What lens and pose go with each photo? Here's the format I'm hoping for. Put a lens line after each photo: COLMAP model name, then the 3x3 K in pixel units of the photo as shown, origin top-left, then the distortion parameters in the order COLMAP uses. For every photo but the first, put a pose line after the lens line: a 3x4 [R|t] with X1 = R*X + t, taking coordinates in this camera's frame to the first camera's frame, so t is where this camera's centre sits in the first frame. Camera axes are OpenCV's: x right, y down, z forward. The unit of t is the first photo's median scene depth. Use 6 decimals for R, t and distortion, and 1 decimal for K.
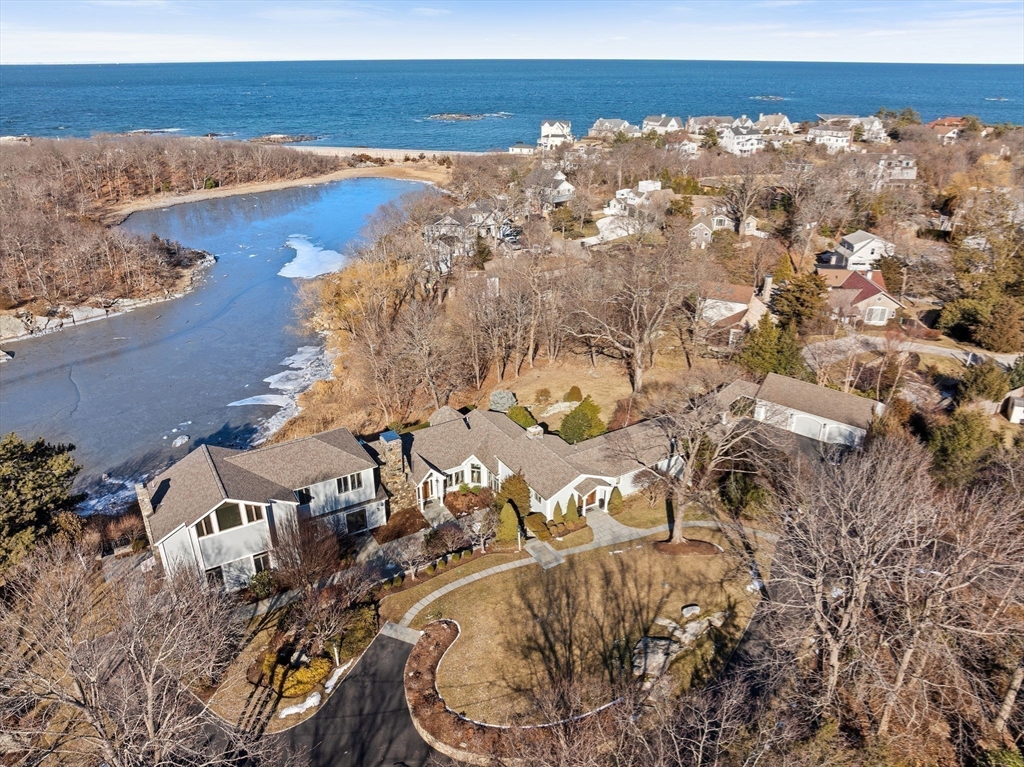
lens RADIAL K [[723.1, 0, 512.0], [0, 723.1, 383.5], [0, 0, 1]] dist [-0.038590, 0.003436]
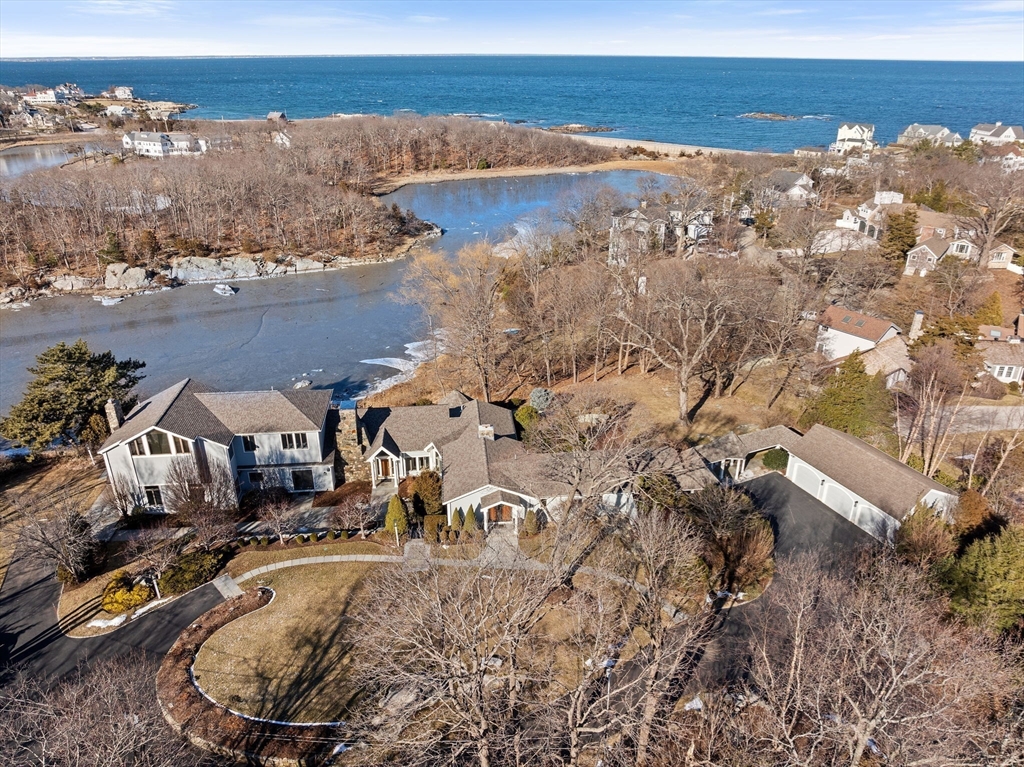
lens RADIAL K [[723.1, 0, 512.0], [0, 723.1, 383.5], [0, 0, 1]] dist [-0.038590, 0.003436]
pose [[0.905213, 0.179169, -0.385342, 0.282372], [-0.177783, 0.983275, 0.039553, -0.024634], [0.385984, 0.032703, 0.921926, 0.110718]]
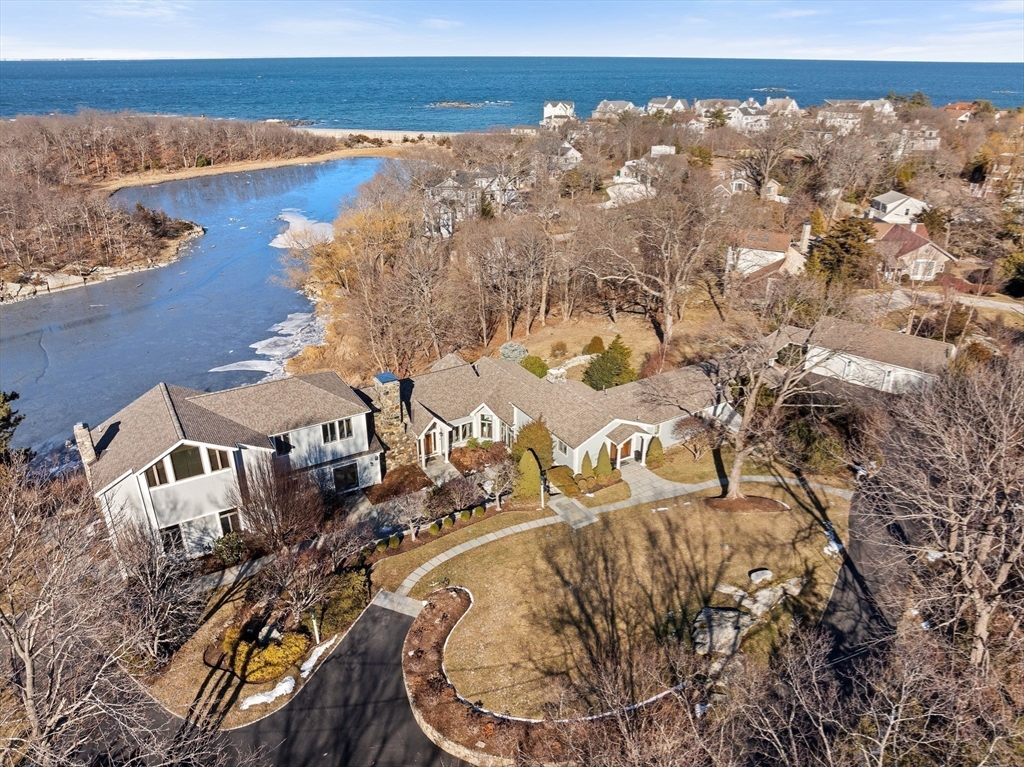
lens RADIAL K [[723.1, 0, 512.0], [0, 723.1, 383.5], [0, 0, 1]] dist [-0.038590, 0.003436]
pose [[0.999997, 0.001244, 0.002210, -0.015888], [-0.001250, 0.999996, 0.002697, 0.052402], [-0.002206, -0.002700, 0.999994, 0.105536]]
